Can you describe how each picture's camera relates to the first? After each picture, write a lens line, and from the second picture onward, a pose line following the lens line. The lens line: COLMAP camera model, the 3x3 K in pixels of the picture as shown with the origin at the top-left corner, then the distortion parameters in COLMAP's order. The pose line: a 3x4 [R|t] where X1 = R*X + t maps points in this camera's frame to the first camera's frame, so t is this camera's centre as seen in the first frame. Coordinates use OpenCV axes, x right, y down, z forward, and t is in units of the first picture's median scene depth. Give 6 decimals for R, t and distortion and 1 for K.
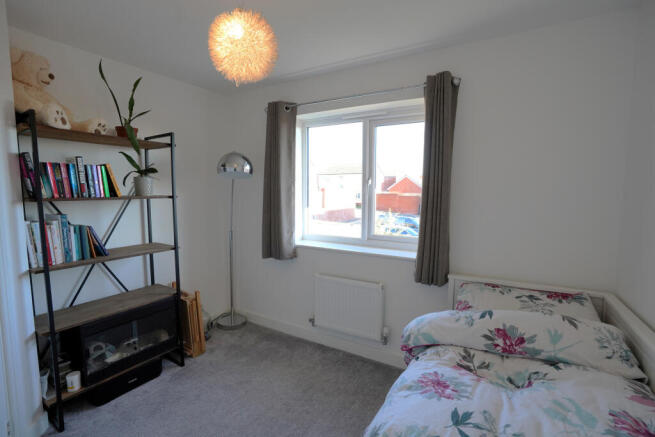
lens RADIAL K [[303.8, 0, 330.3], [0, 303.8, 217.9], [0, 0, 1]] dist [-0.074296, 0.031703]
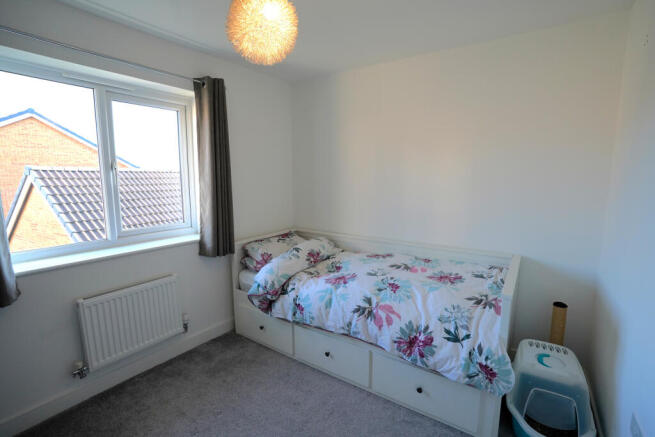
lens RADIAL K [[303.8, 0, 330.3], [0, 303.8, 217.9], [0, 0, 1]] dist [-0.074296, 0.031703]
pose [[0.072558, -0.137381, 0.987857, -0.758261], [0.093630, 0.987032, 0.130390, -0.040696], [-0.992960, 0.083032, 0.084480, 0.434484]]
